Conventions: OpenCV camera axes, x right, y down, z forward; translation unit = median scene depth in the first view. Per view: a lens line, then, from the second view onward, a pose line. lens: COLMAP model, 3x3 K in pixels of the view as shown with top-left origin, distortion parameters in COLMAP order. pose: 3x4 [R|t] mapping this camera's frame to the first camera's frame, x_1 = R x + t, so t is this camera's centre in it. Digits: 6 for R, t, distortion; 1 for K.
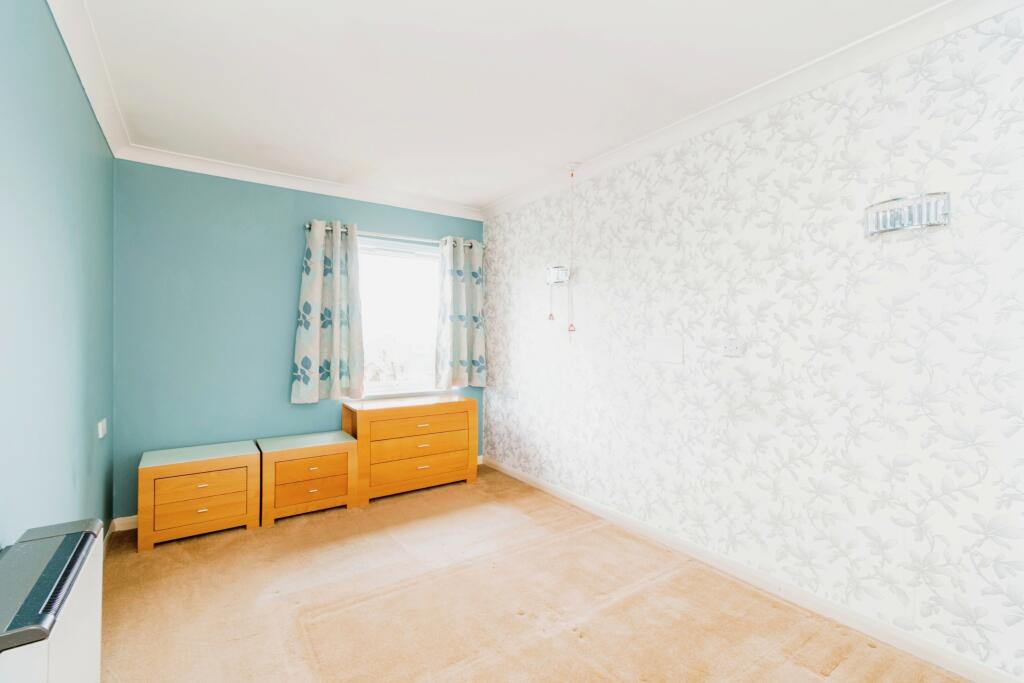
lens RADIAL K [[449.2, 0, 508.8], [0, 449.2, 335.0], [0, 0, 1]] dist [-0.000779, 0.000105]
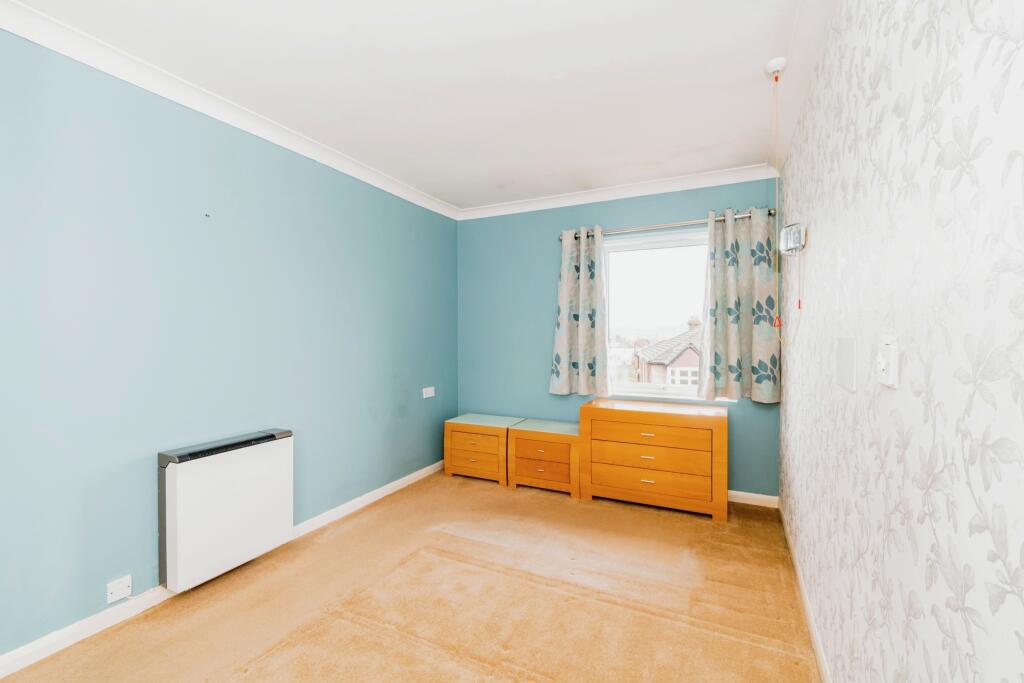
lens RADIAL K [[449.2, 0, 508.8], [0, 449.2, 335.0], [0, 0, 1]] dist [-0.000779, 0.000105]
pose [[0.481244, -0.001484, -0.876585, 0.482063], [0.007167, 0.999972, 0.002242, -0.001278], [0.876557, -0.007362, 0.481241, 0.343553]]
